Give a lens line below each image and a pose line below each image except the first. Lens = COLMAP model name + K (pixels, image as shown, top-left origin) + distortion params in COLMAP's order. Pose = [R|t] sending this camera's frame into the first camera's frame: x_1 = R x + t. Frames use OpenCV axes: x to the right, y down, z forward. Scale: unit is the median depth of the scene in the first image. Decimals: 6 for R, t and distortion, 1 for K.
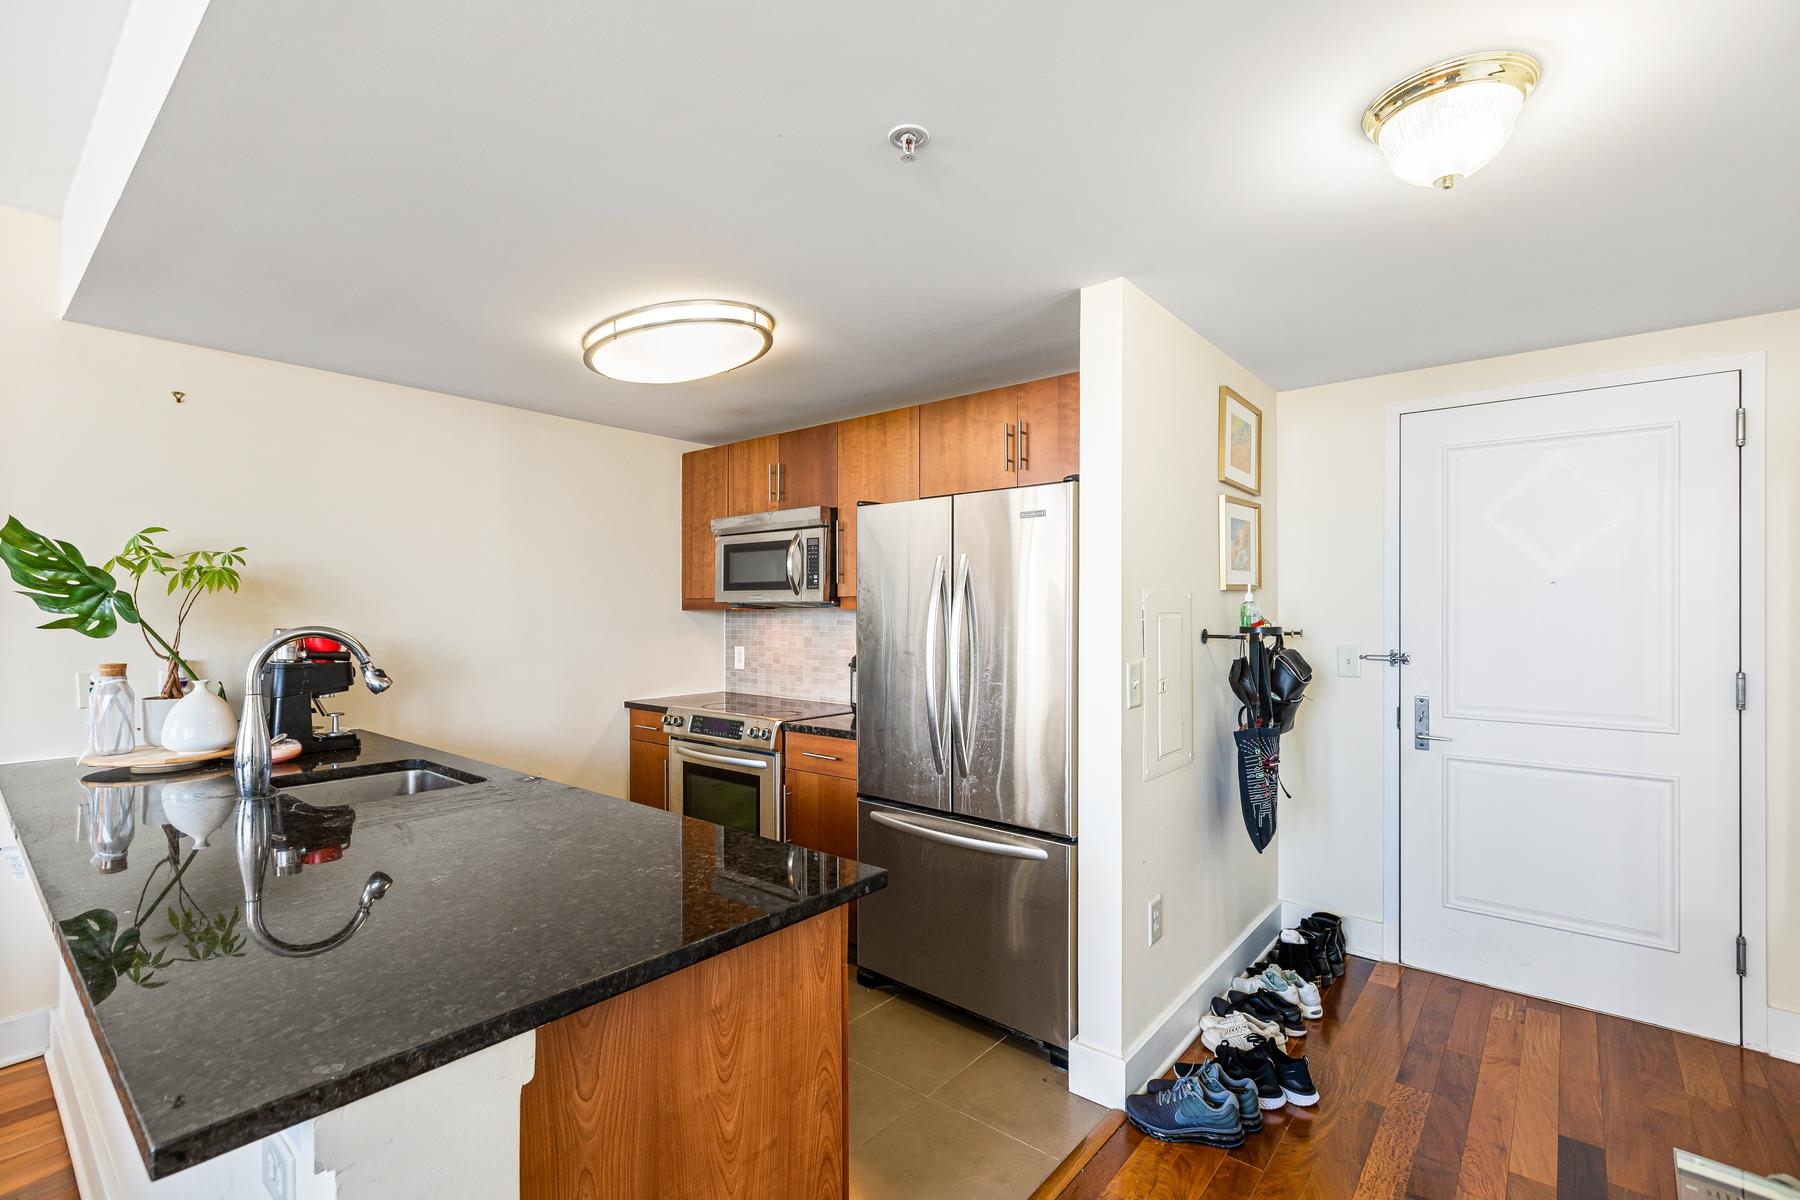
lens RADIAL K [[817.8, 0, 902.7], [0, 817.8, 603.7], [0, 0, 1]] dist [0.003950, -0.001050]
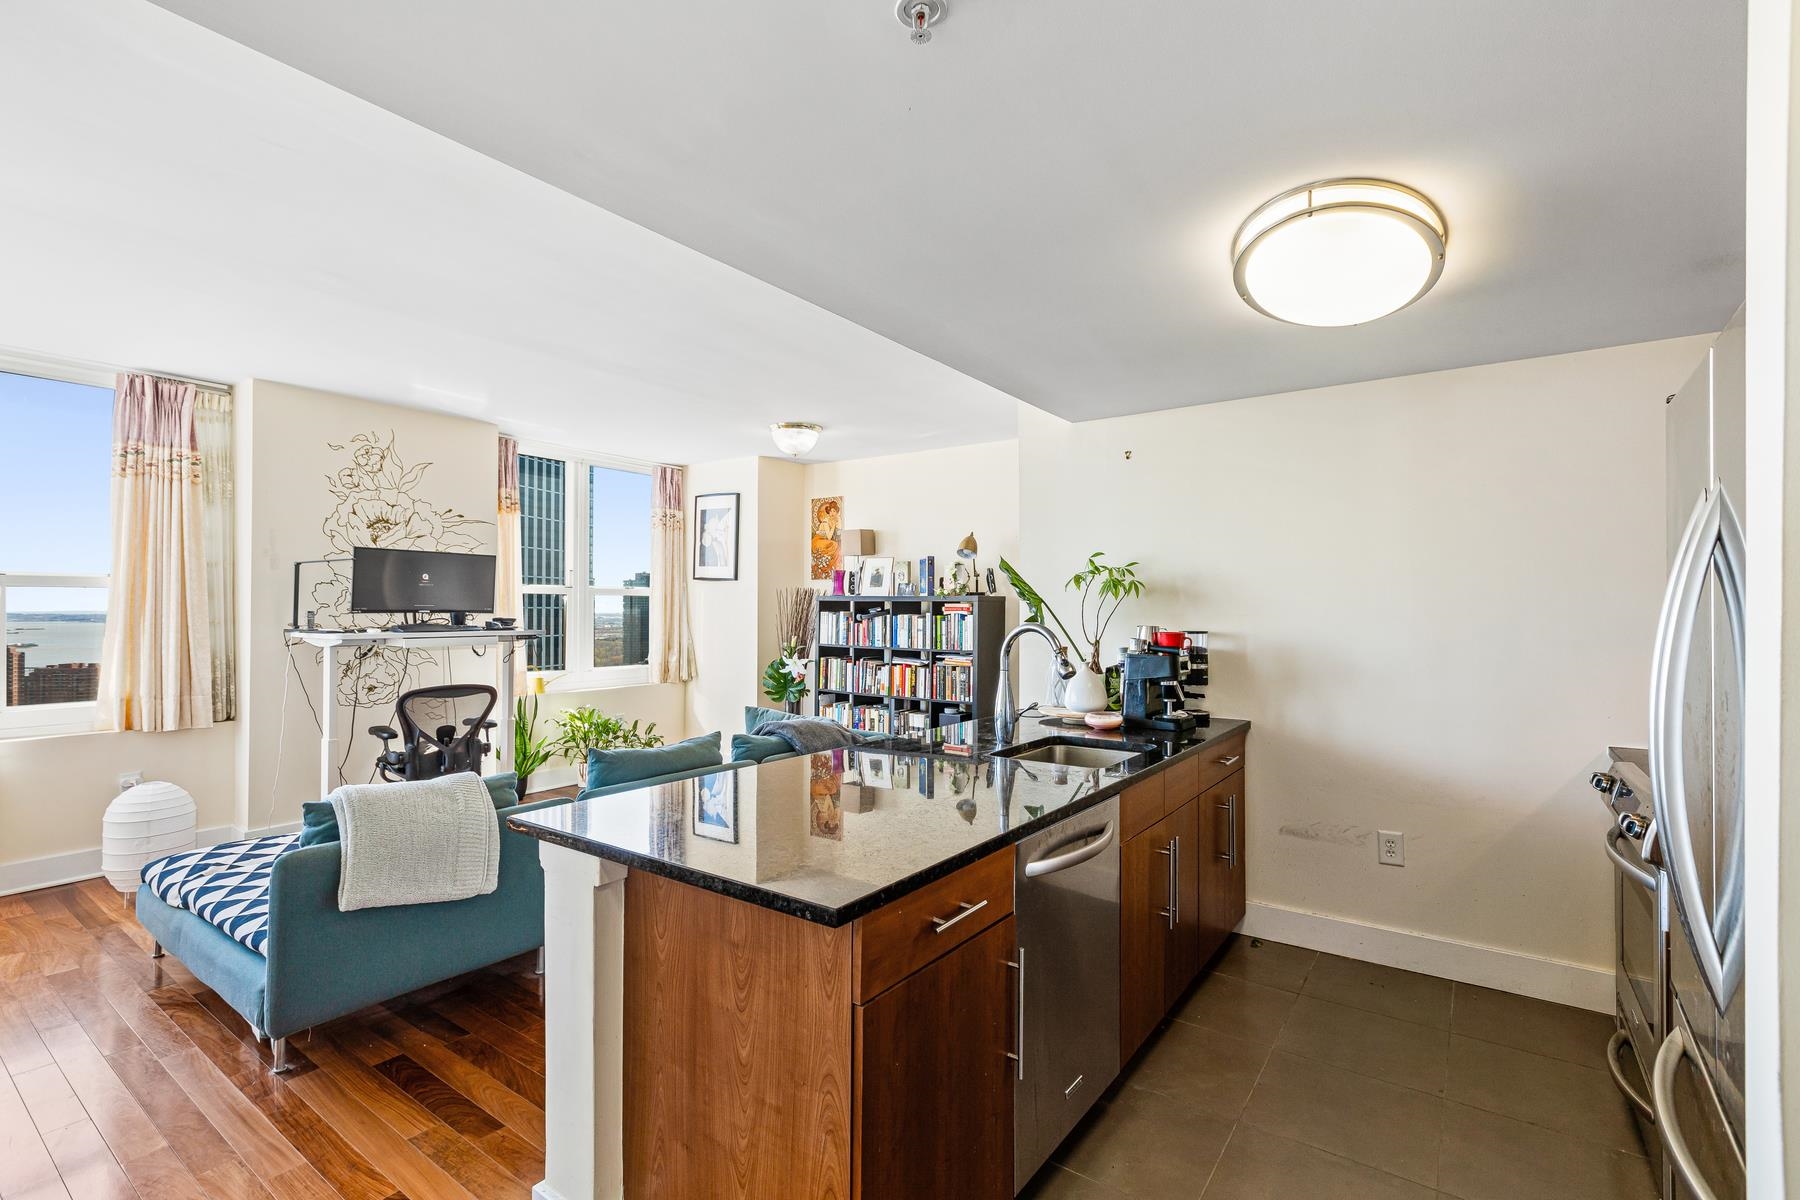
lens RADIAL K [[817.8, 0, 906.1], [0, 817.8, 601.9], [0, 0, 1]] dist [0.003950, -0.001050]
pose [[0.059671, -0.009393, -0.998174, 0.864012], [0.006021, 0.999941, -0.009050, 0.006995], [0.998200, -0.005470, 0.059724, 1.034676]]
